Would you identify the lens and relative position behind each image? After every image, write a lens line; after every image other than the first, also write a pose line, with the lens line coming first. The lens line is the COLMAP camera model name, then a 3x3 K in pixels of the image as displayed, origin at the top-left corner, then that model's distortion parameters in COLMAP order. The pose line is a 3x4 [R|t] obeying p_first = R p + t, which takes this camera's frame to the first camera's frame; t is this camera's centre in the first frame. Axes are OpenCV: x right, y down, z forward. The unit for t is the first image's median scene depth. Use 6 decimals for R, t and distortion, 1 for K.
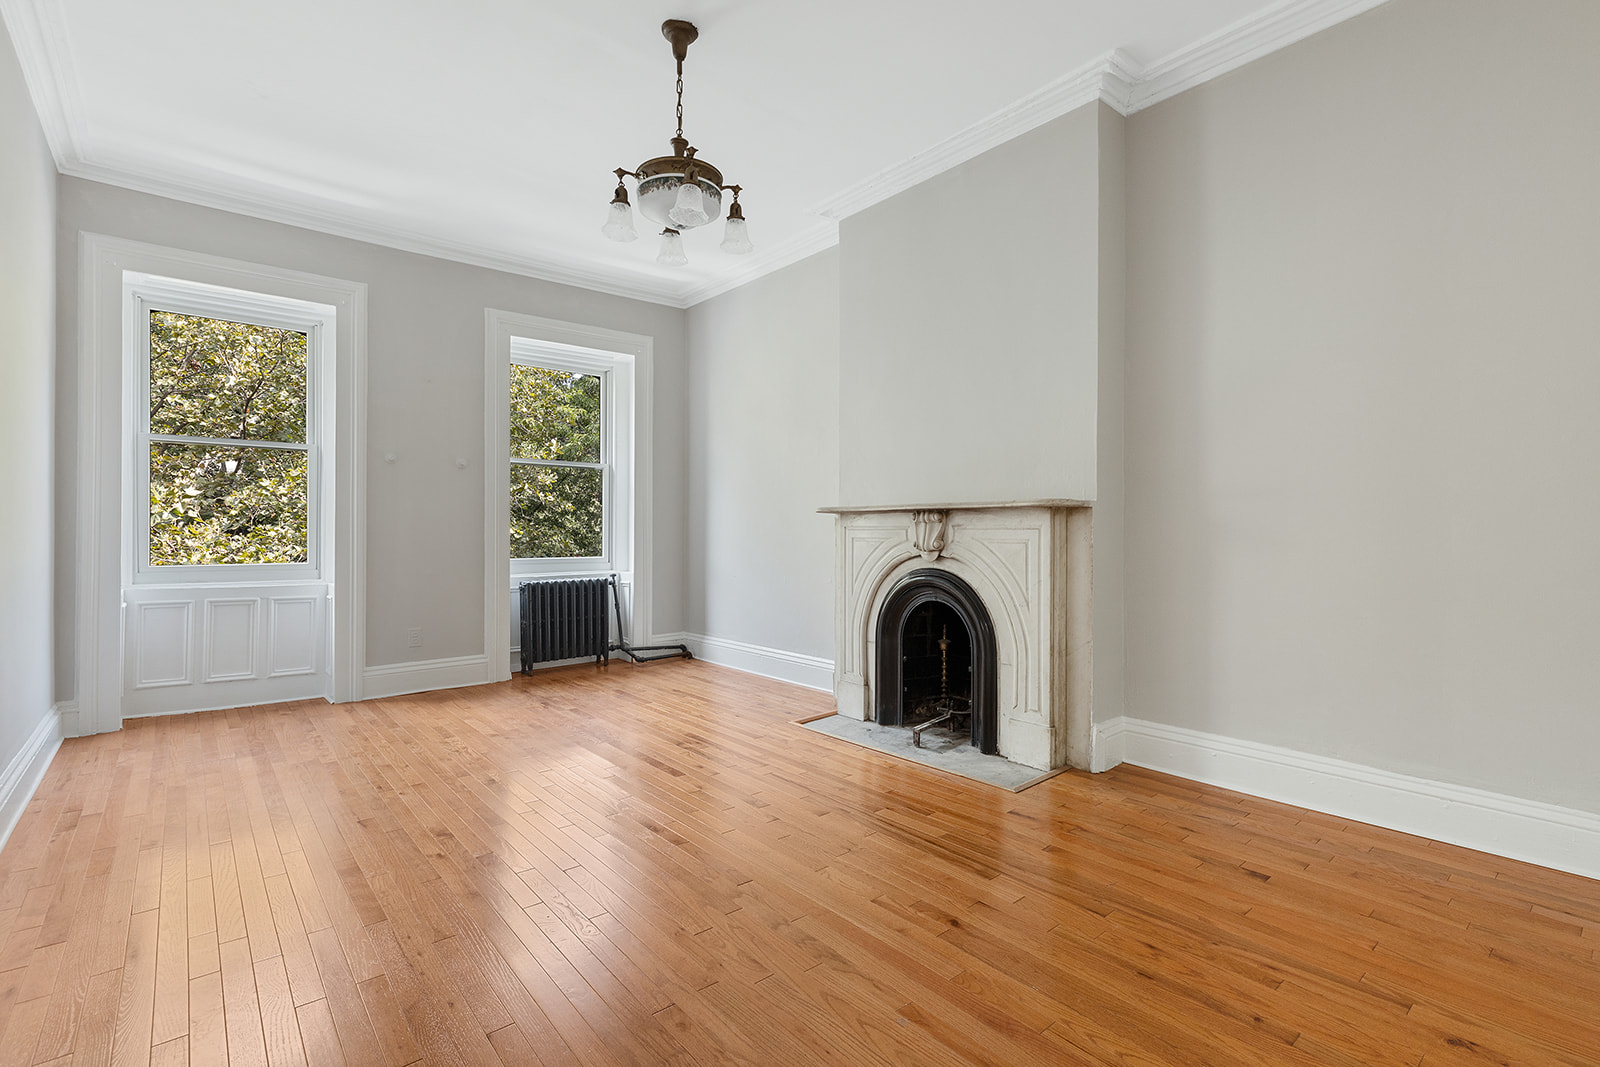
lens RADIAL K [[732.5, 0, 806.6], [0, 732.5, 529.0], [0, 0, 1]] dist [0.000706, 0.000031]
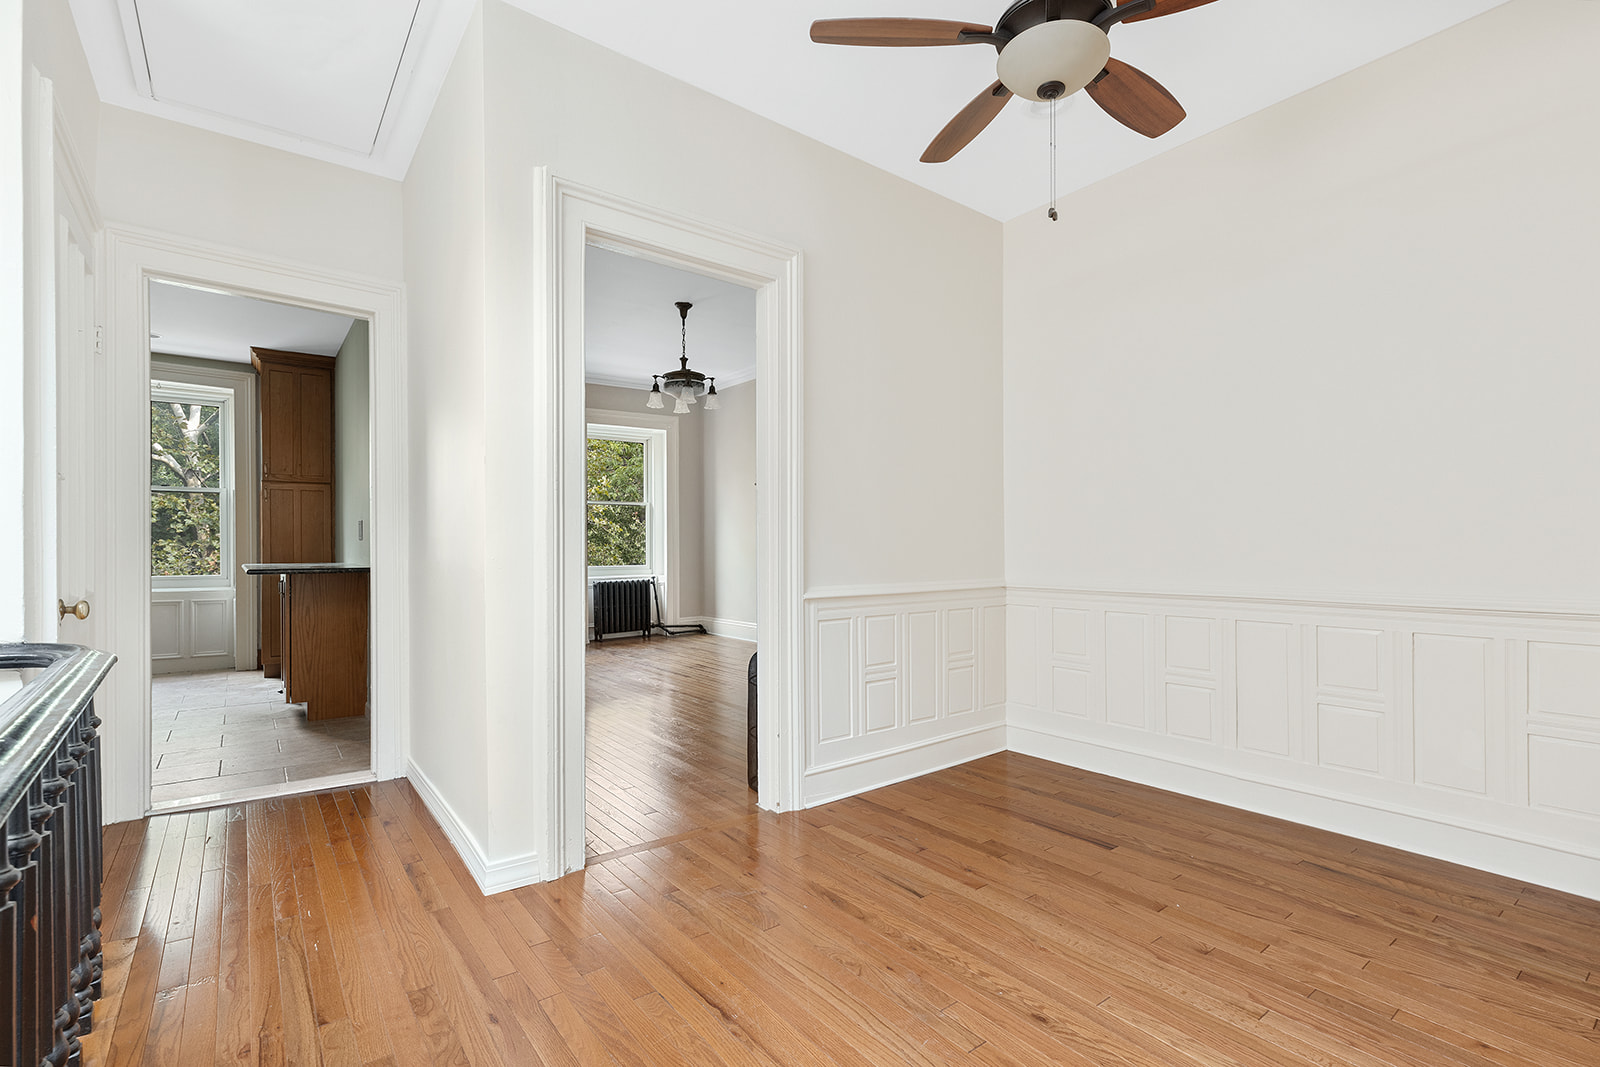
lens RADIAL K [[724.5, 0, 801.1], [0, 724.5, 543.9], [0, 0, 1]] dist [0.000575, 0.000117]
pose [[0.998436, -0.008142, -0.055306, 0.123040], [0.008253, 0.999964, 0.001779, -0.005387], [0.055290, -0.002233, 0.998468, -0.473274]]
